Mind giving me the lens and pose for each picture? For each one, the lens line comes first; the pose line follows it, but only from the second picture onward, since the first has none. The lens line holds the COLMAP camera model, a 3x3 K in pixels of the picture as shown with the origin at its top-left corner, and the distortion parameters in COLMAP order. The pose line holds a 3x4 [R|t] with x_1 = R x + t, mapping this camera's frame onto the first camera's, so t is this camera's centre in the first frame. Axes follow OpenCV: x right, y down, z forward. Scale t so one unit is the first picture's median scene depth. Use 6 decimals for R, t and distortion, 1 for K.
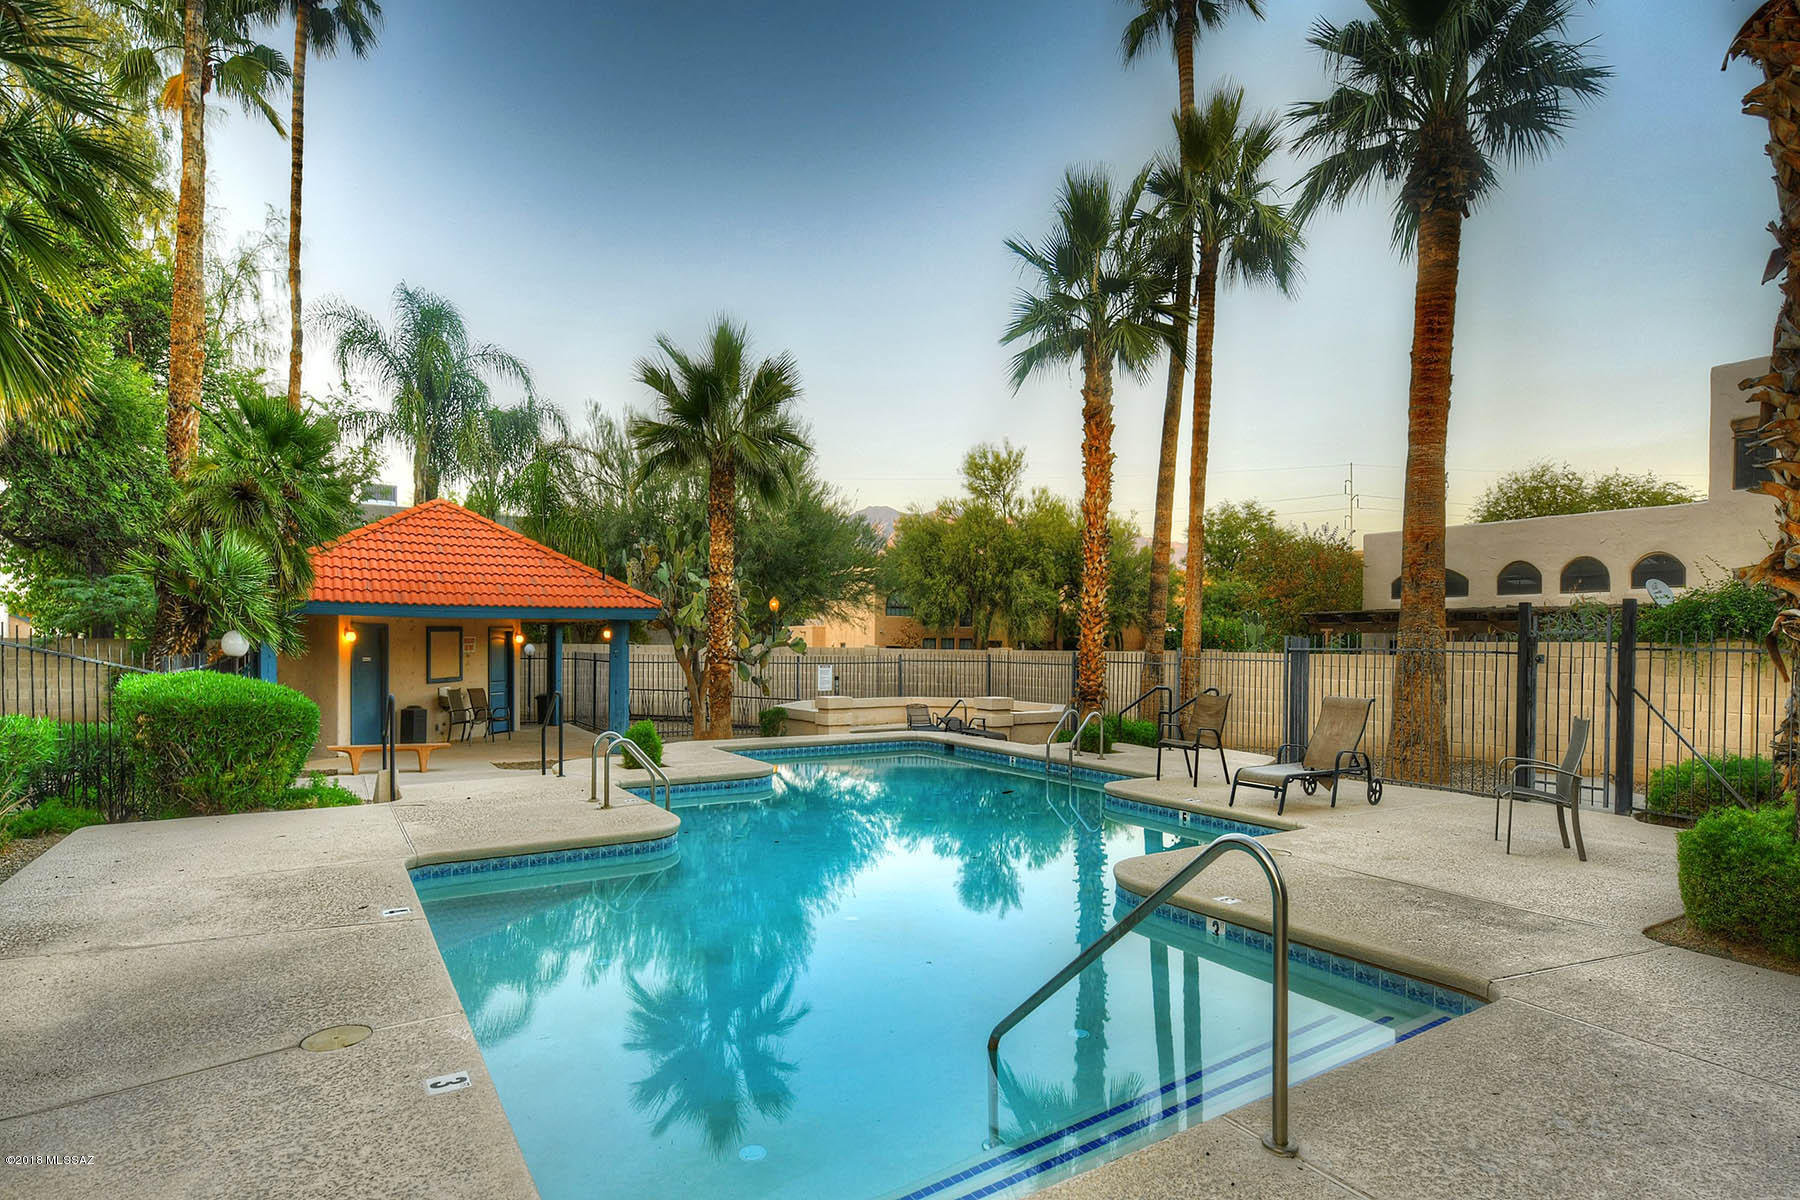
lens RADIAL K [[917.2, 0, 896.8], [0, 917.2, 630.2], [0, 0, 1]] dist [-0.015423, 0.000000]
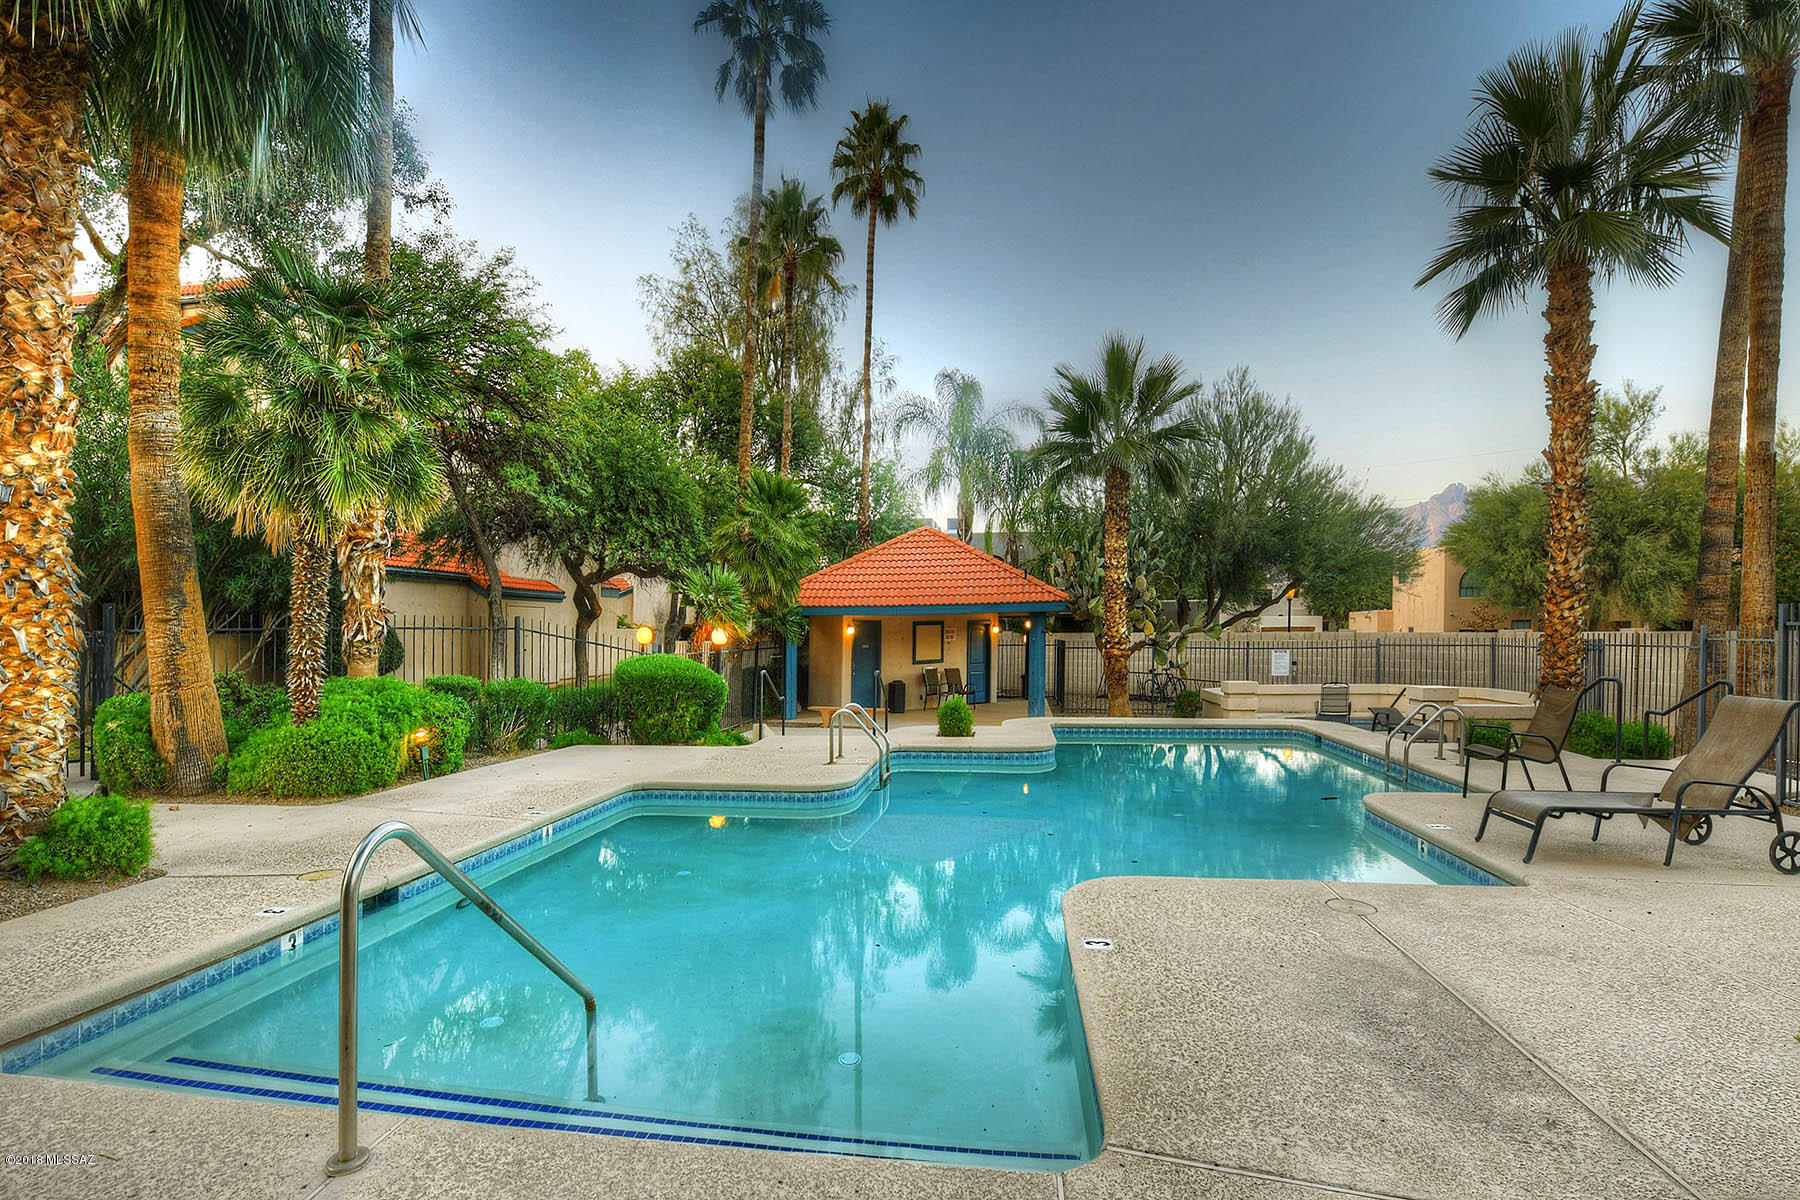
lens RADIAL K [[778.2, 0, 900.0], [0, 778.2, 600.0], [0, 0, 1]] dist [-0.014607, -0.000481]
pose [[0.762518, -0.042726, -0.645554, 0.198115], [0.024519, 0.999009, -0.037158, 0.005749], [0.646502, 0.012506, 0.762810, 0.109406]]
